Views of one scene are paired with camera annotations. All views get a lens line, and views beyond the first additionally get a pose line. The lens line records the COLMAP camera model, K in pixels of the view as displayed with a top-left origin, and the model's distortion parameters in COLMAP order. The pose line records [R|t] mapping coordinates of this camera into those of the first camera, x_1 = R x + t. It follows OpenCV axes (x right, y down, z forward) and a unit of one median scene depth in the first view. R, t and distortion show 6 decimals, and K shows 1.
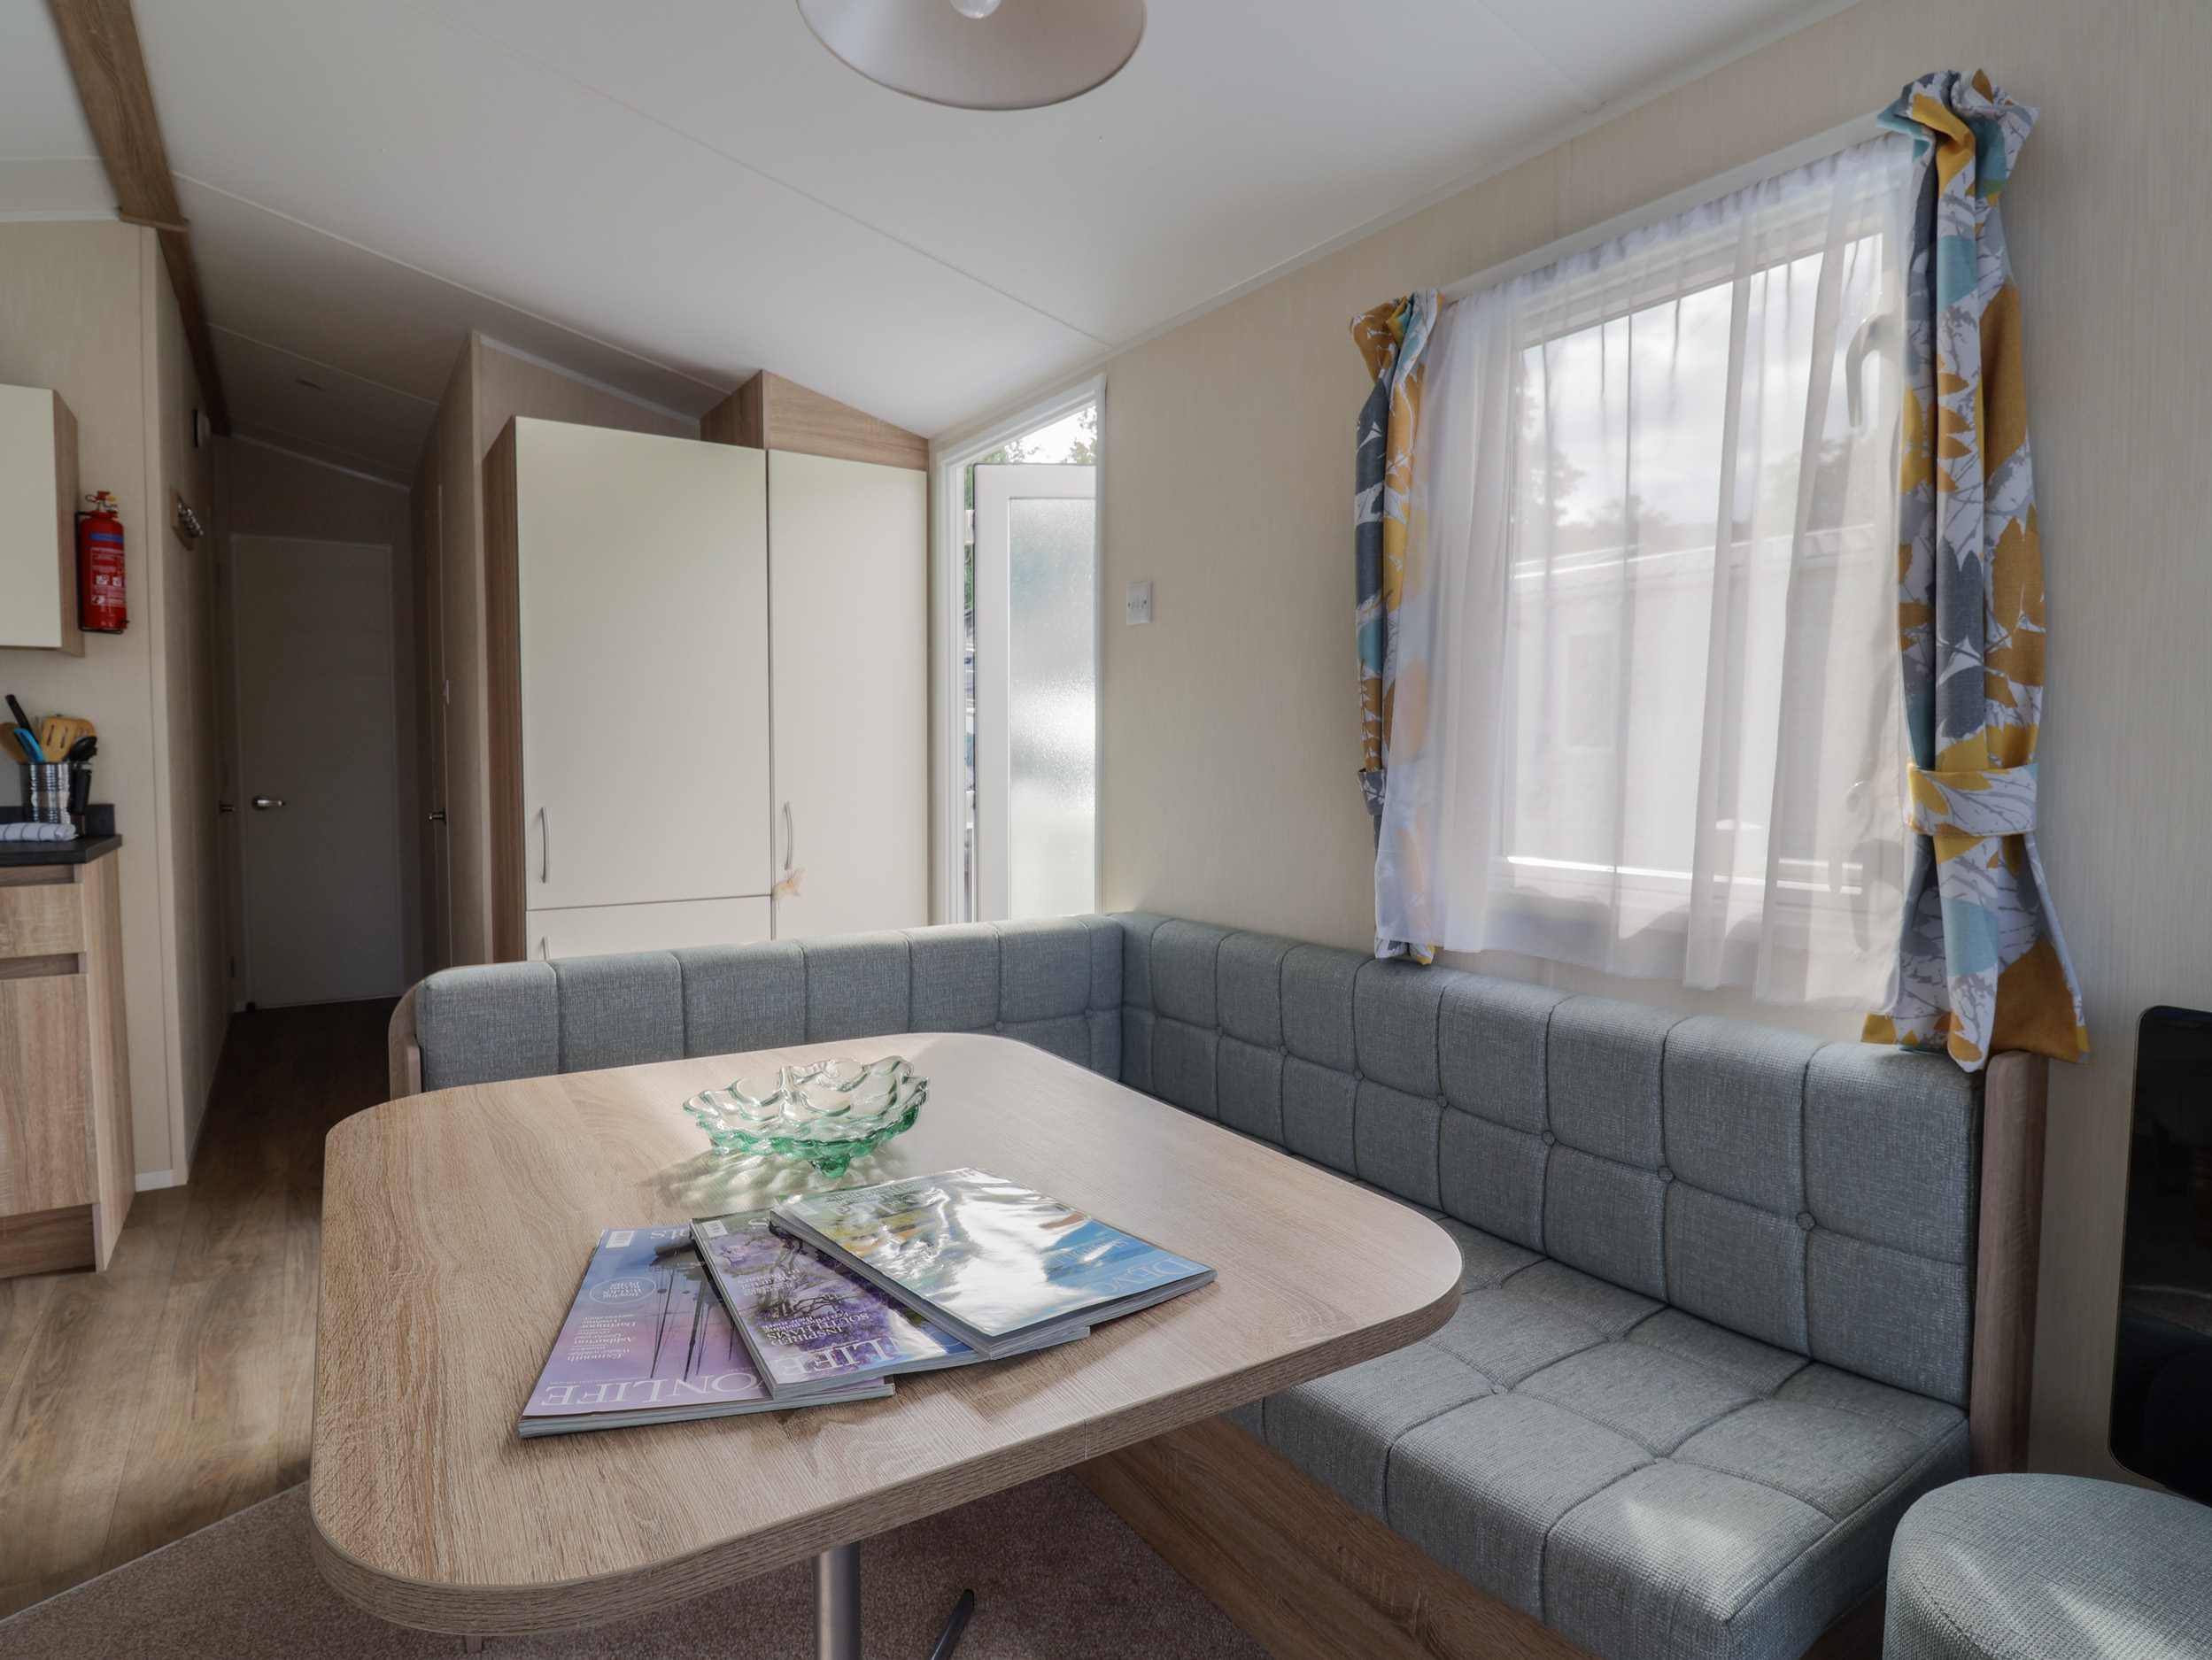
lens RADIAL K [[1218.9, 0, 1116.8], [0, 1218.9, 818.2], [0, 0, 1]] dist [-0.000954, -0.013352]
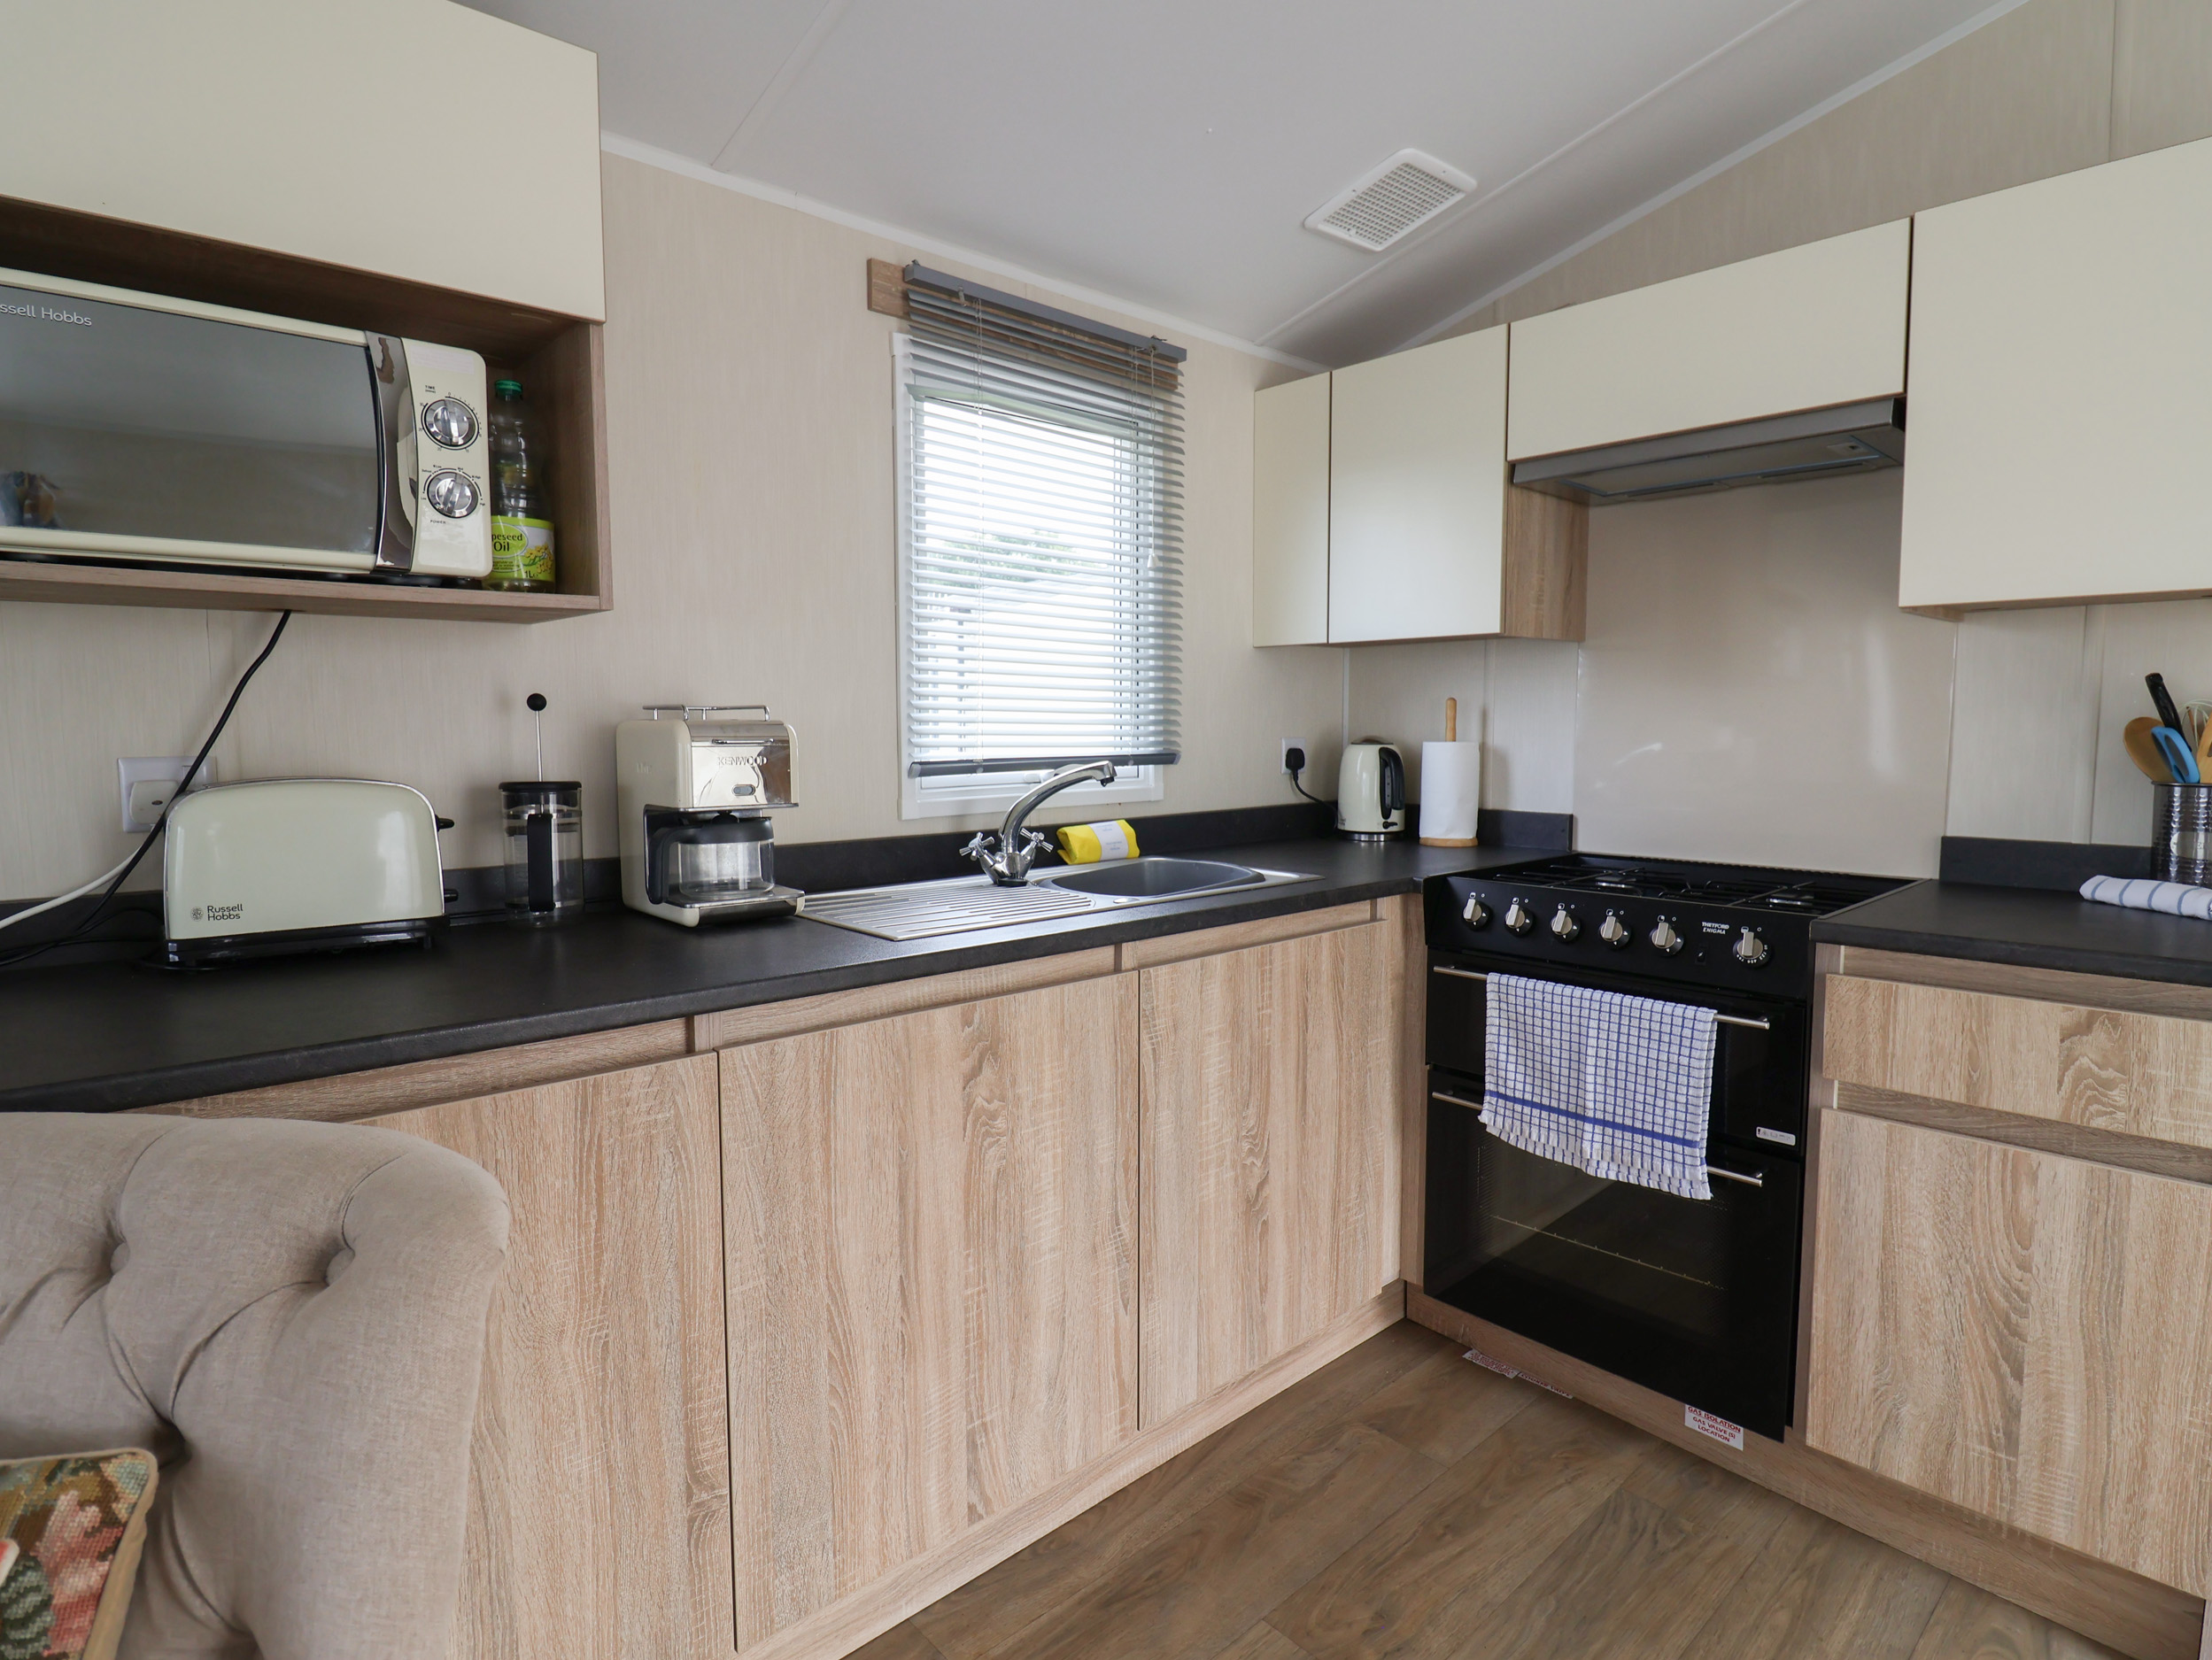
lens RADIAL K [[1161.4, 0, 1122.6], [0, 1161.4, 819.1], [0, 0, 1]] dist [-0.000305, -0.012635]
pose [[0.155112, 0.081044, -0.984567, -0.452922], [-0.049450, 0.996017, 0.074196, -0.050407], [0.986658, 0.037178, 0.158502, 0.424240]]
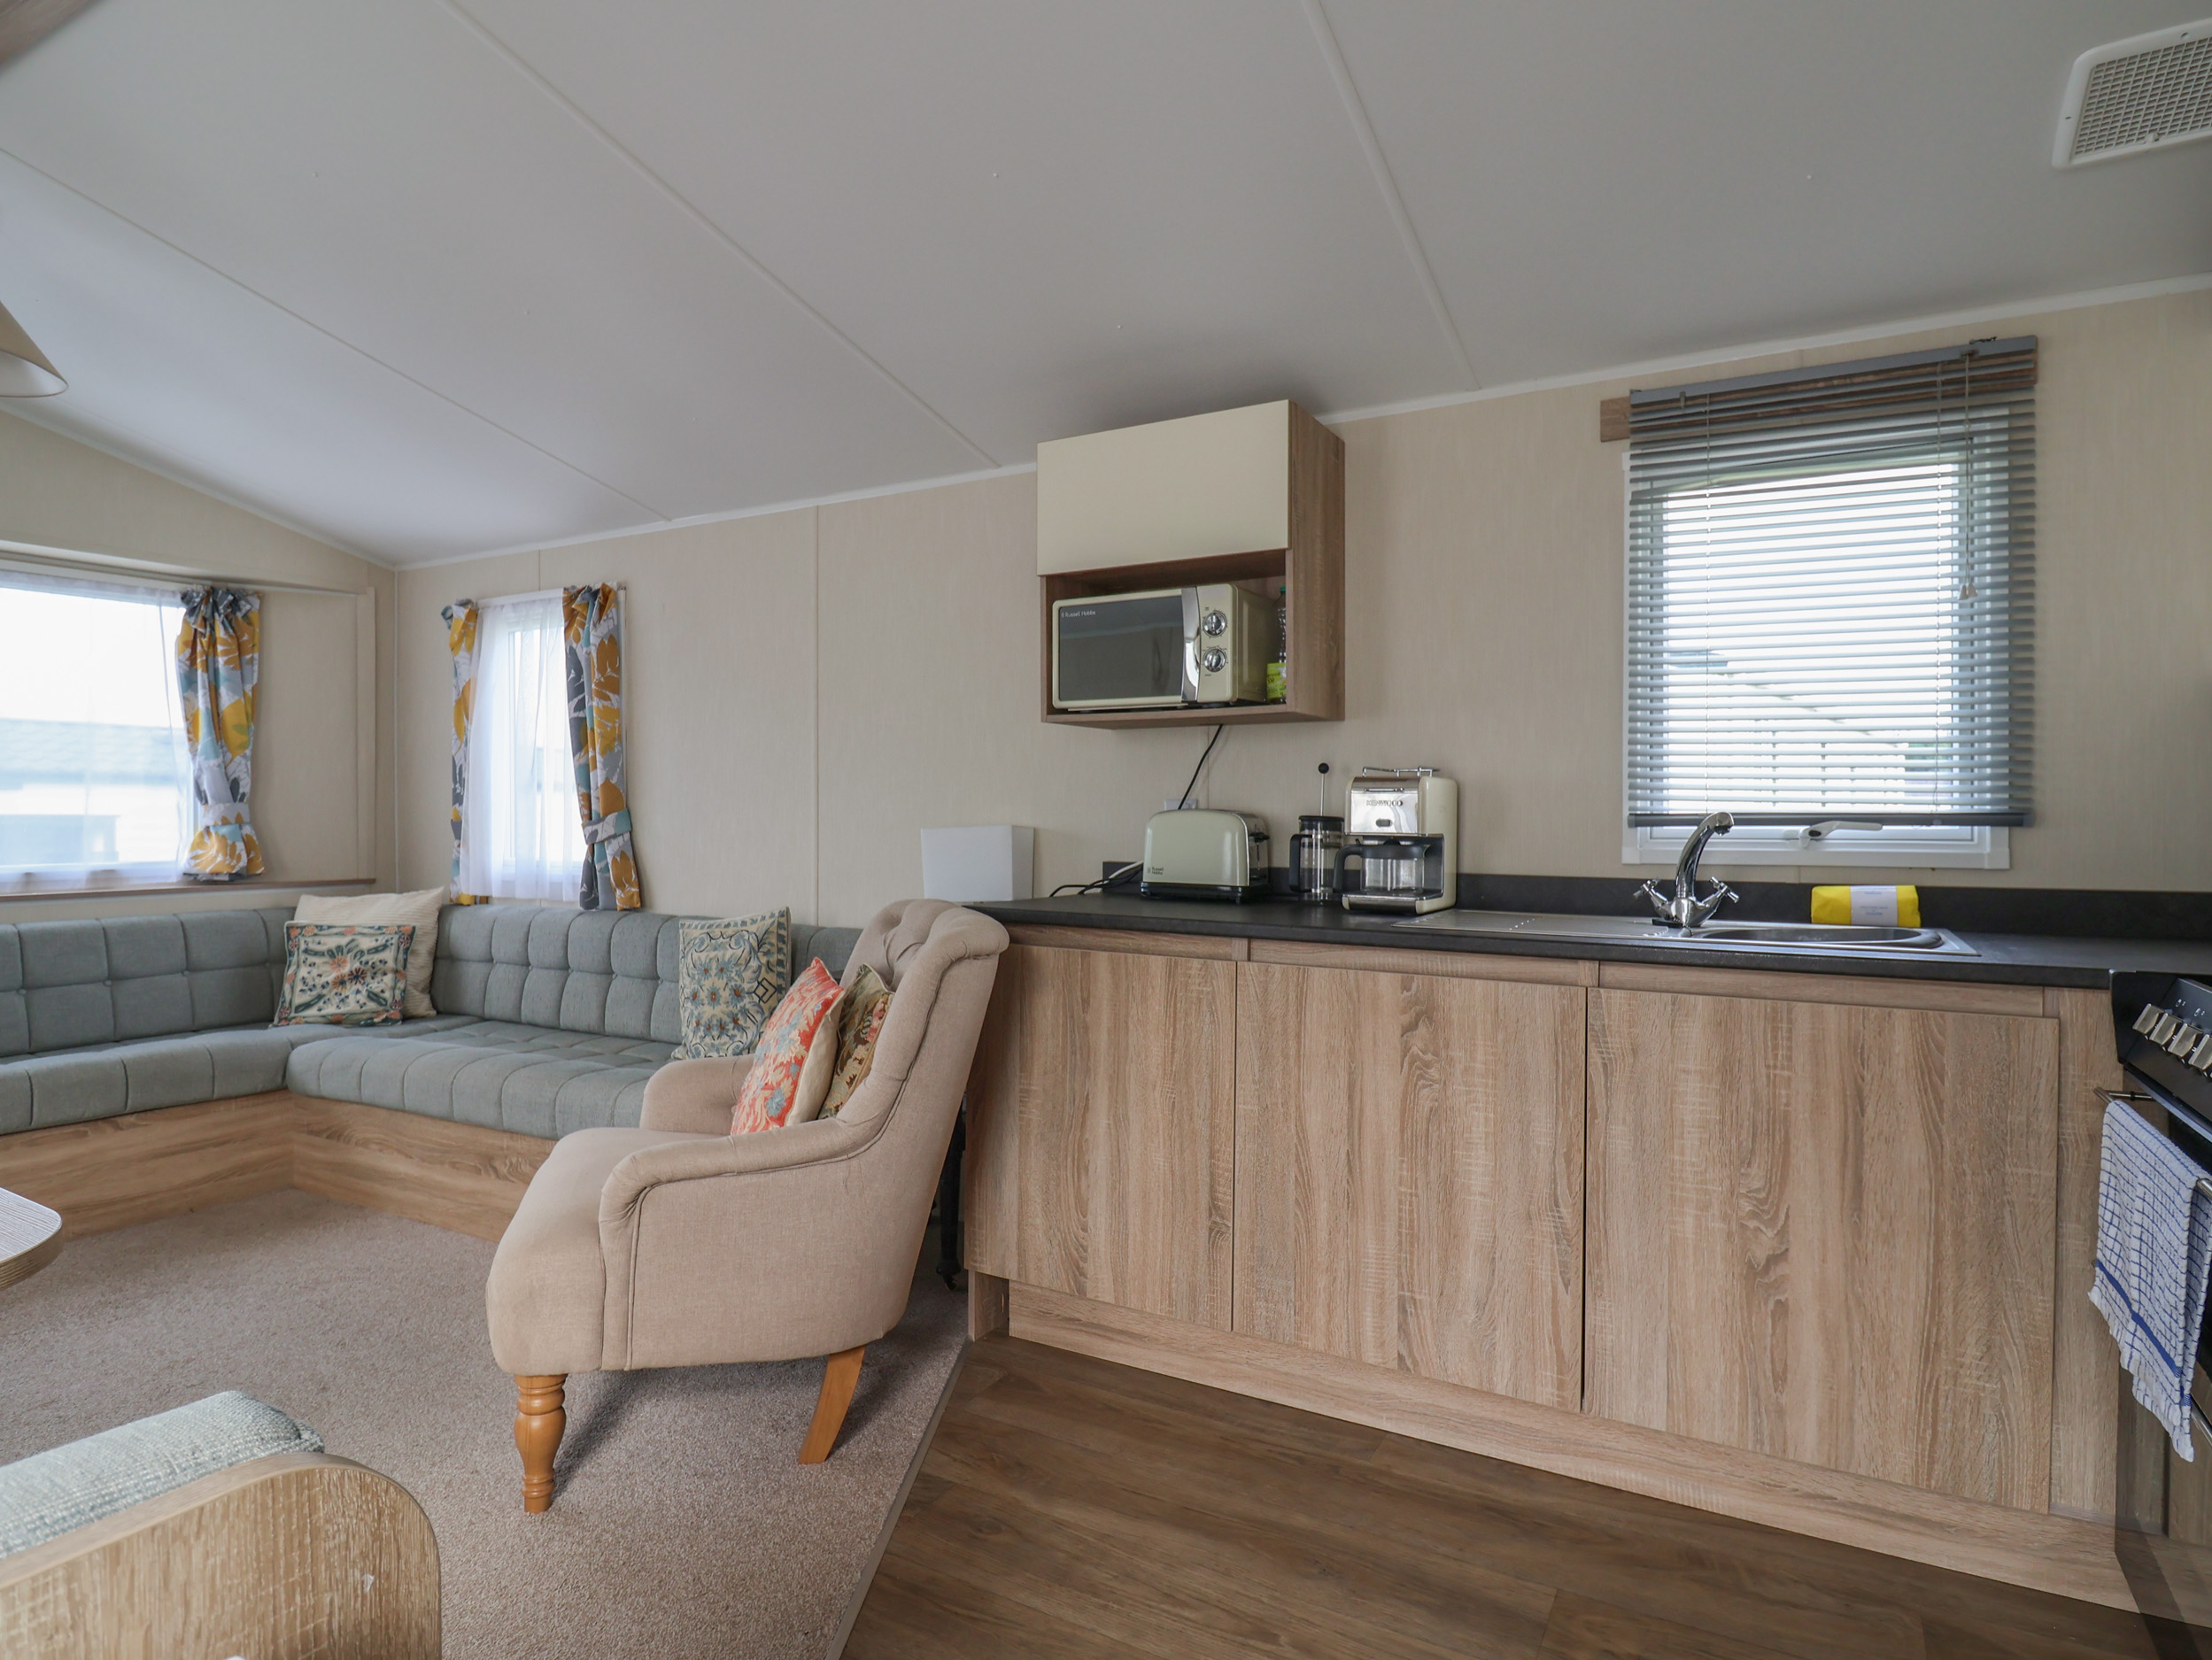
lens RADIAL K [[1218.9, 0, 1116.8], [0, 1218.9, 818.2], [0, 0, 1]] dist [-0.000954, -0.013352]
pose [[-0.889709, -0.003452, -0.456514, -0.465394], [-0.029506, 0.998316, 0.049955, -0.055399], [0.455573, 0.057916, -0.888313, 1.075111]]
